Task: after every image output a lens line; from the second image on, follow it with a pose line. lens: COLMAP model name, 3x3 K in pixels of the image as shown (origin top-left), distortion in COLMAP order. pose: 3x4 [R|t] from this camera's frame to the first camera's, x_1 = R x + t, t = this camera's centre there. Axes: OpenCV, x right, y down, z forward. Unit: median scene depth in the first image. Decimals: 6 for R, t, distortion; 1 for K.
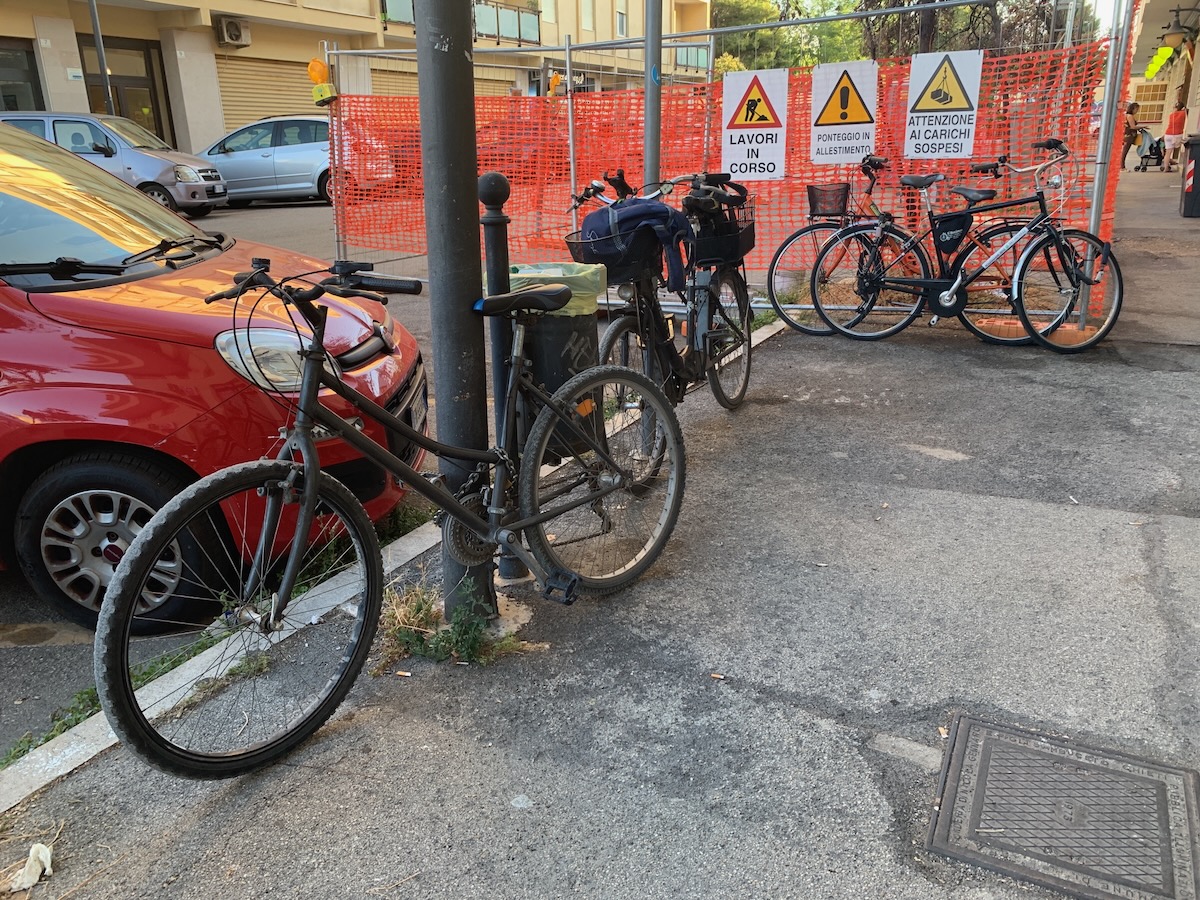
lens RADIAL K [[924.4, 0, 605.4], [0, 924.4, 438.2], [0, 0, 1]] dist [0.029665, -0.025589]
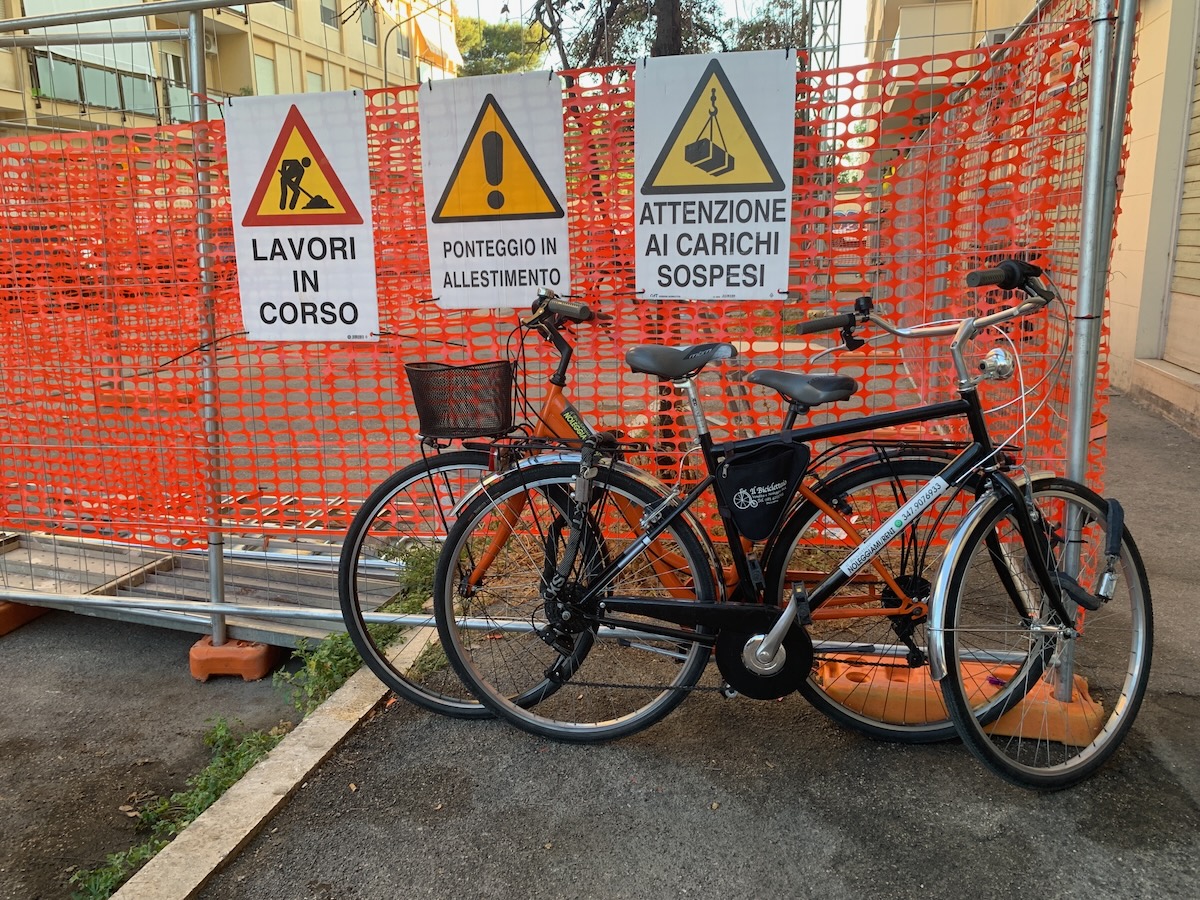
lens RADIAL K [[924.4, 0, 594.9], [0, 924.4, 453.3], [0, 0, 1]] dist [0.029665, -0.025589]
pose [[0.974070, -0.044509, 0.221827, 0.206937], [0.063426, 0.994863, -0.078894, -0.199214], [-0.217176, 0.090918, 0.971889, 0.600997]]
